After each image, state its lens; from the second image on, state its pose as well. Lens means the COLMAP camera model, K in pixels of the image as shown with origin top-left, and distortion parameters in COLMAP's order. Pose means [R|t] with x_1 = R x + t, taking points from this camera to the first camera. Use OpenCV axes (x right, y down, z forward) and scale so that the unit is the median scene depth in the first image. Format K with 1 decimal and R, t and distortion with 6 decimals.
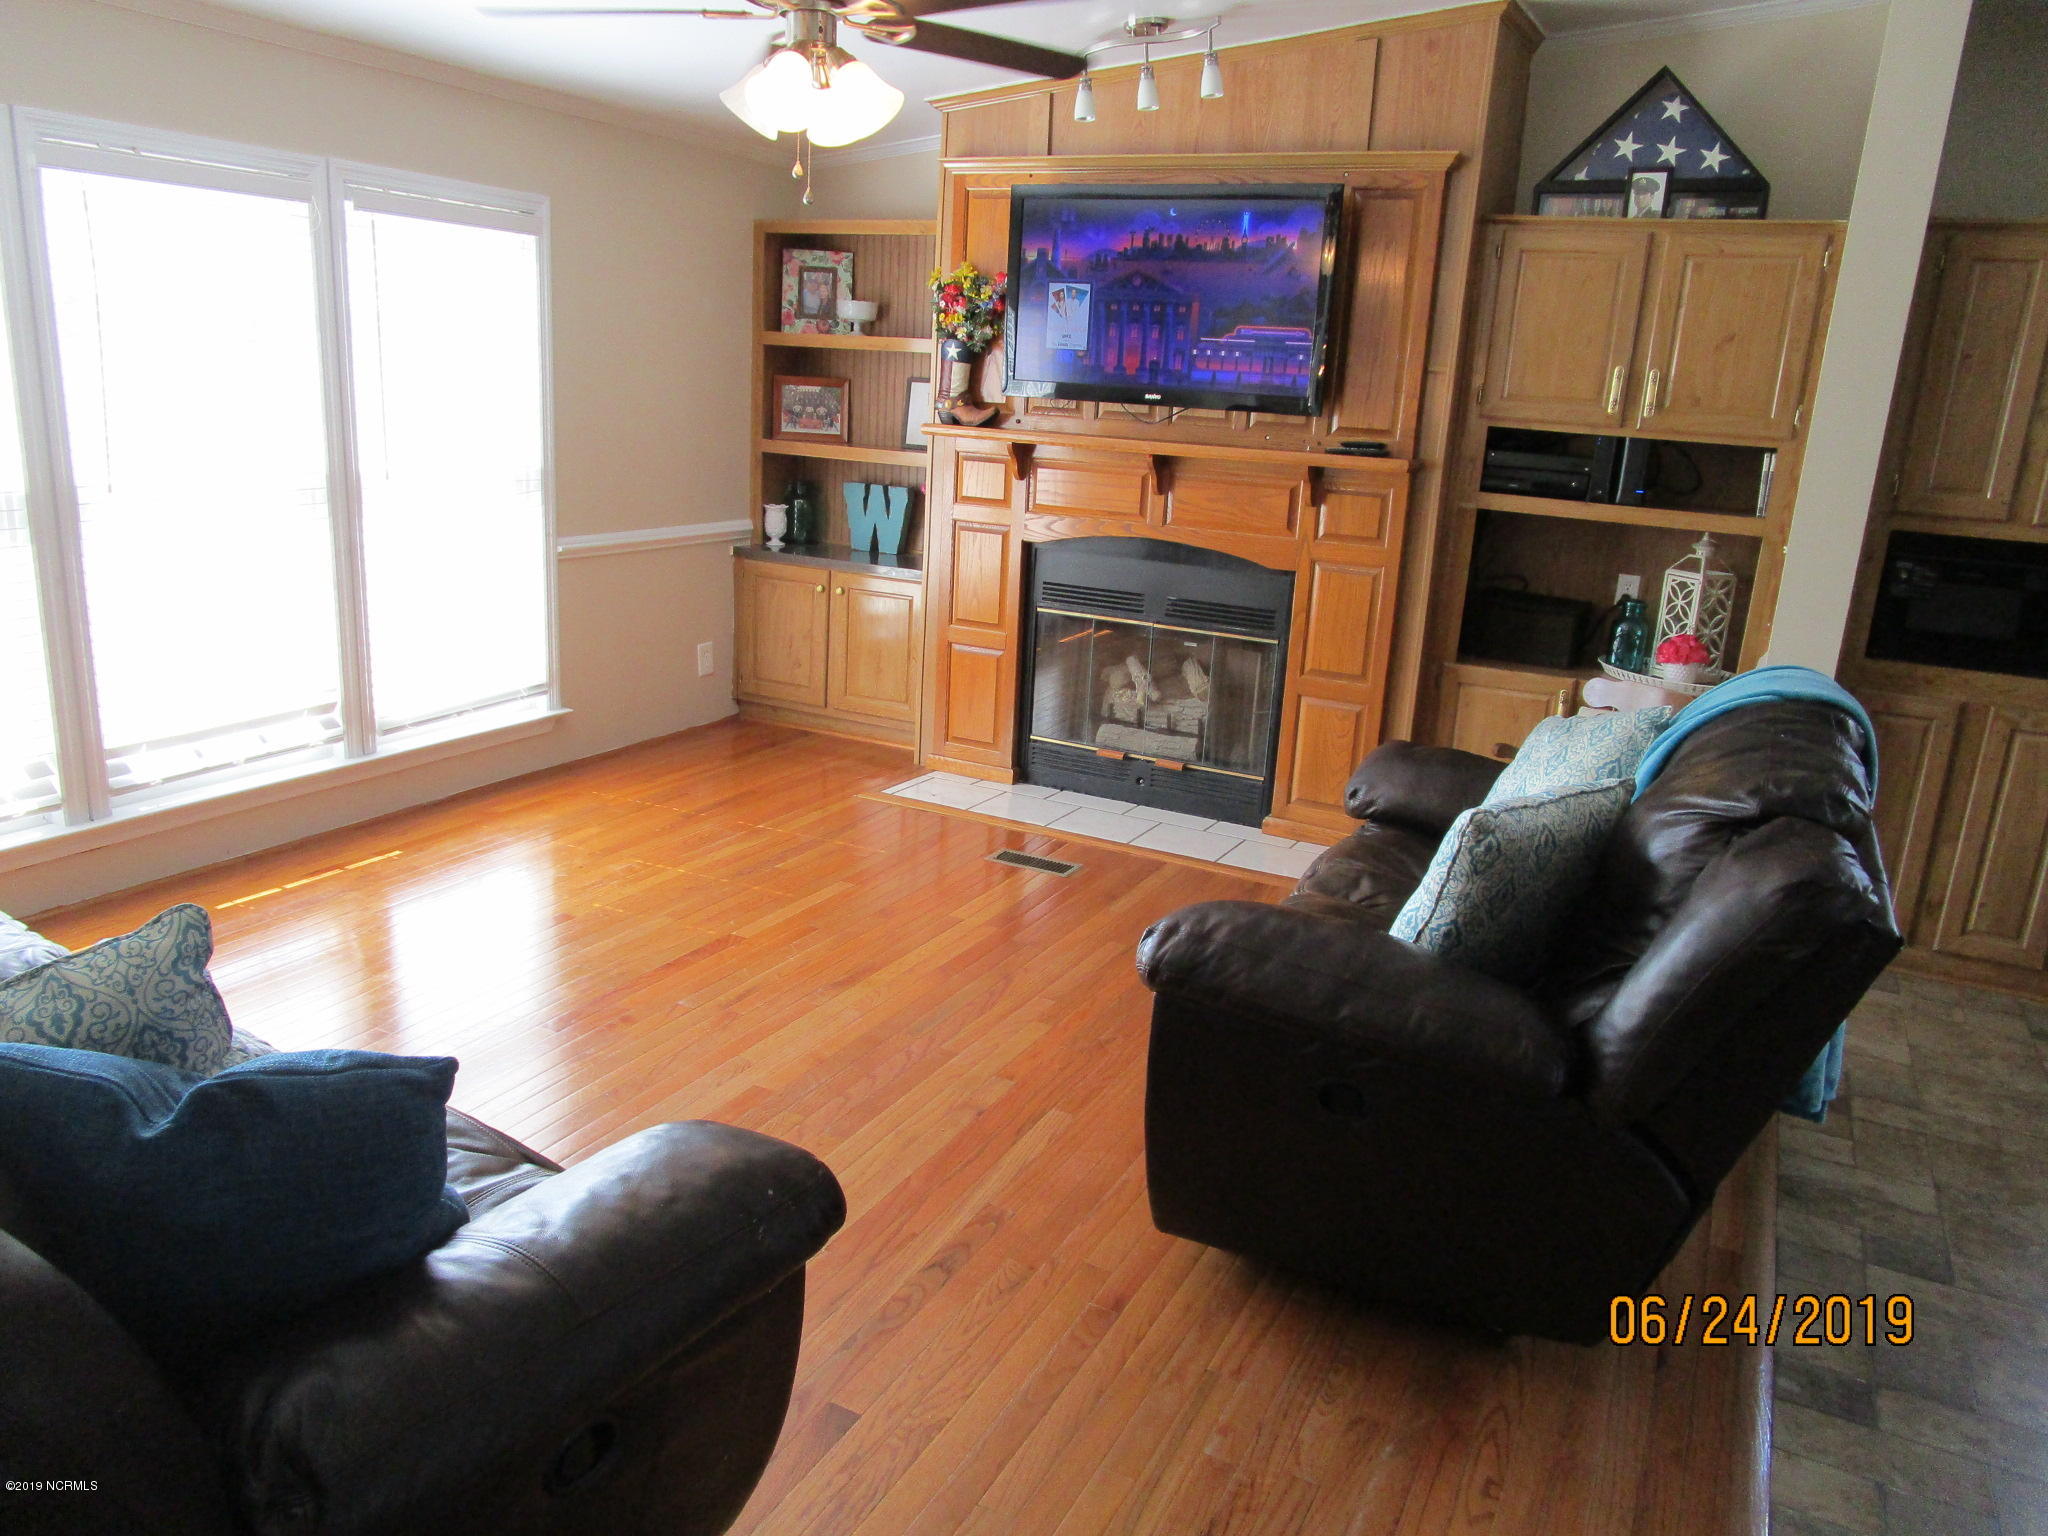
lens RADIAL K [[1476.9, 0, 1016.9], [0, 1476.9, 769.7], [0, 0, 1]] dist [-0.004803, -0.005104]
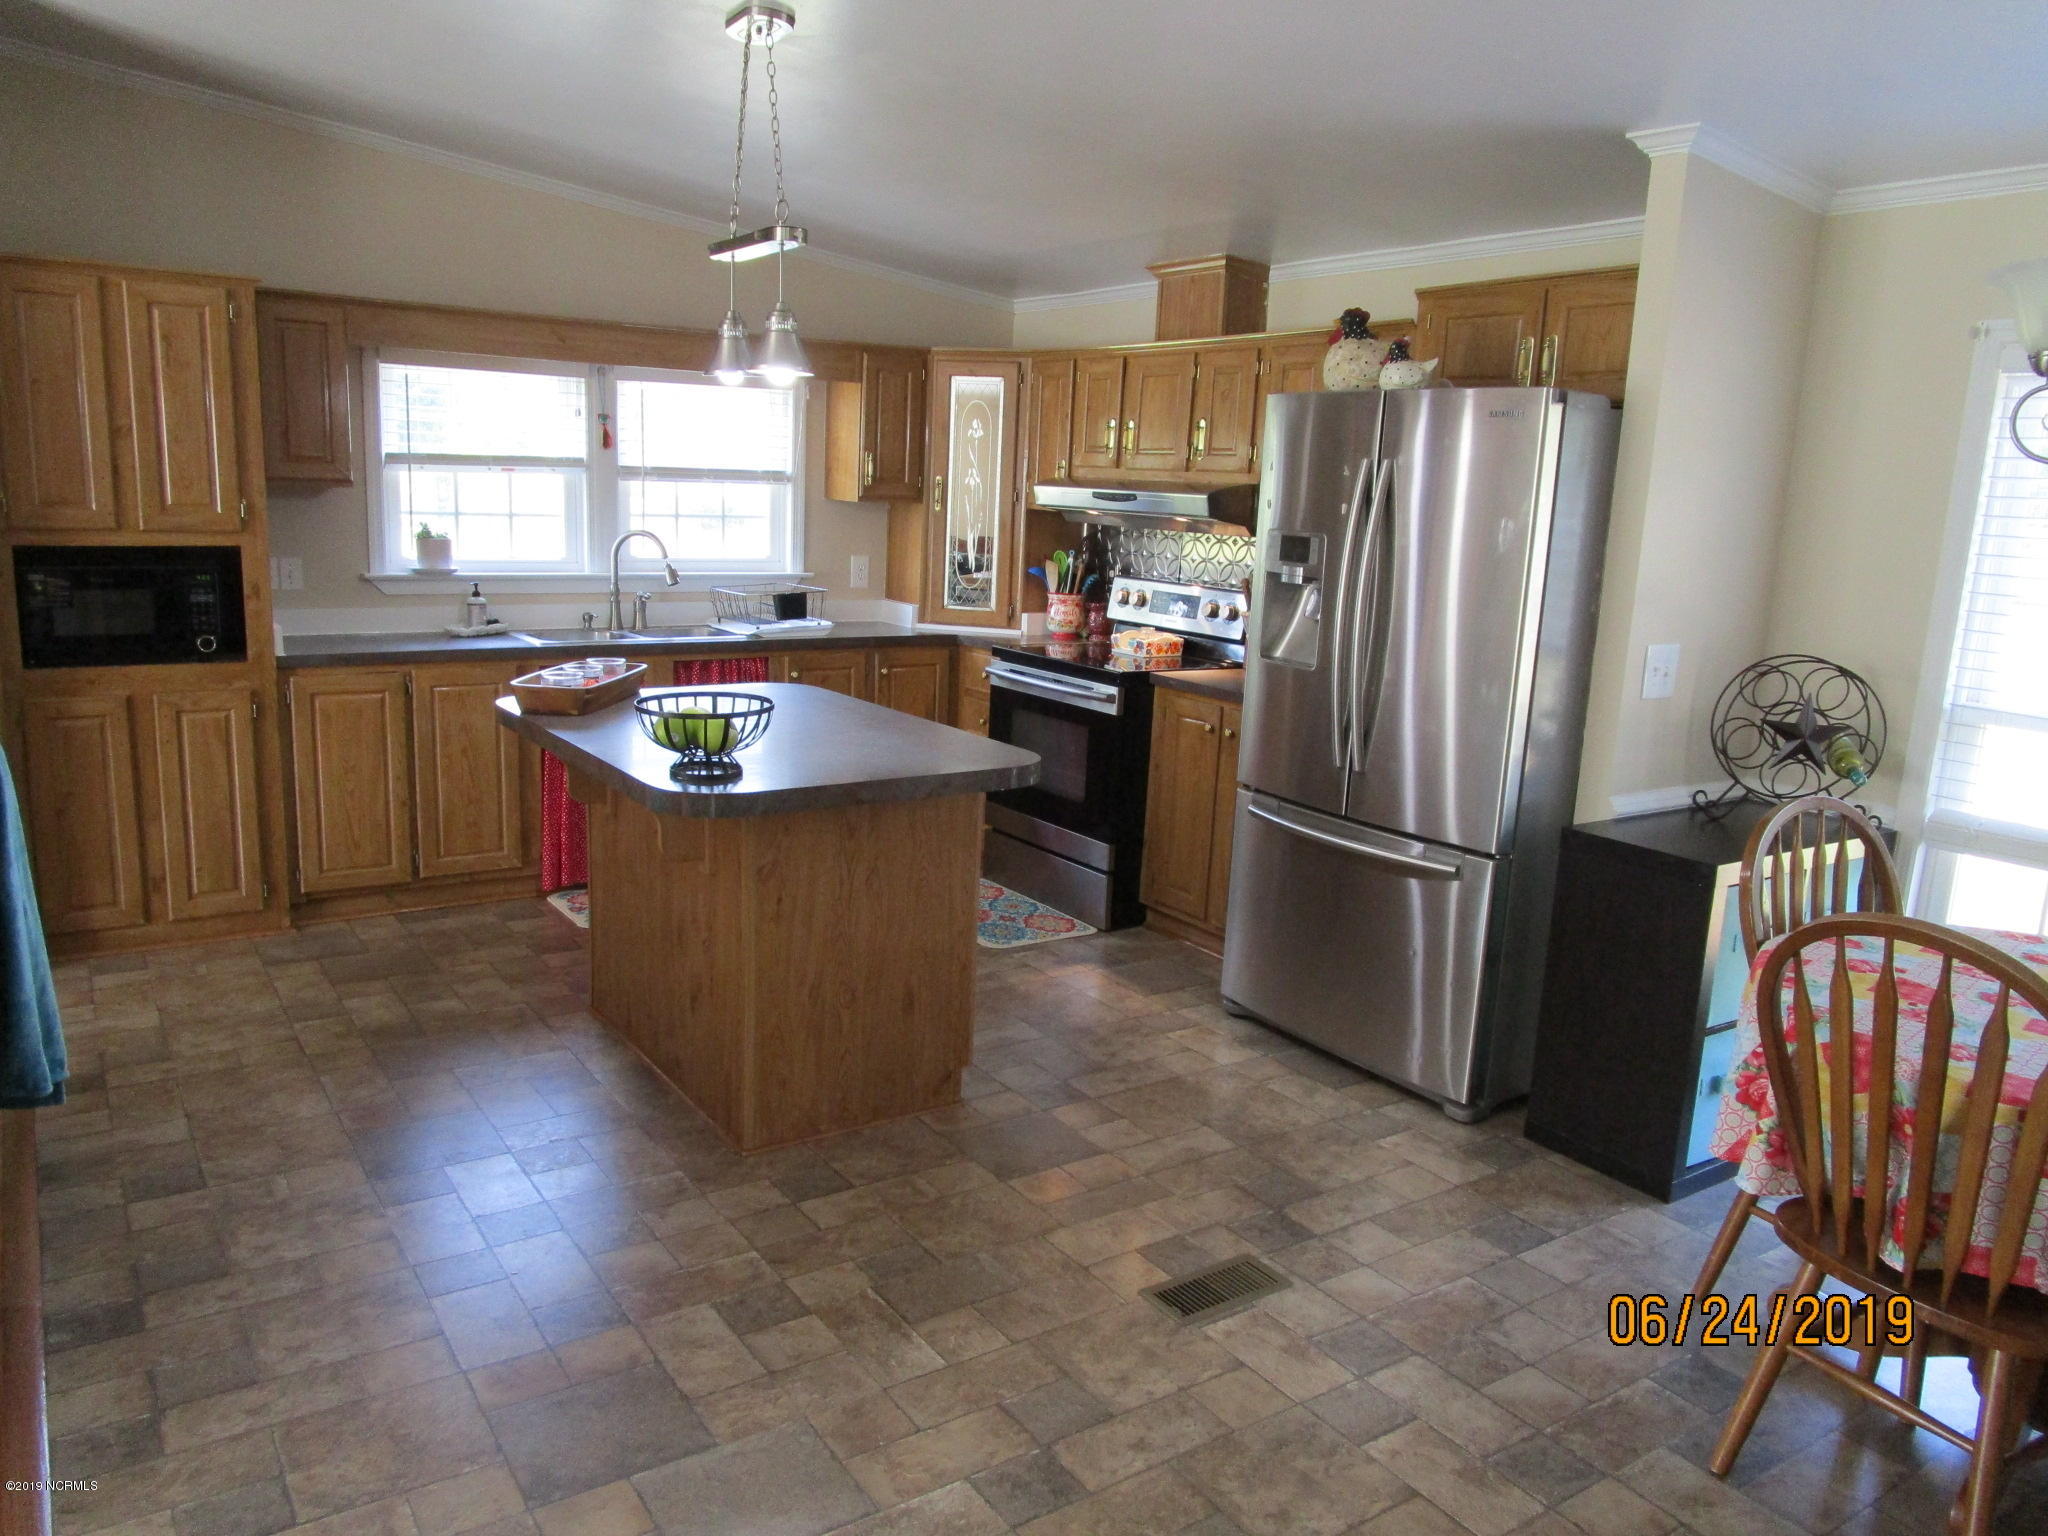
lens RADIAL K [[1476.9, 0, 1016.9], [0, 1476.9, 769.7], [0, 0, 1]] dist [-0.004803, -0.005104]
pose [[0.489305, -0.208659, 0.846784, 0.028433], [0.220700, 0.968977, 0.111240, 0.032708], [-0.843725, 0.132455, 0.520176, -0.122907]]
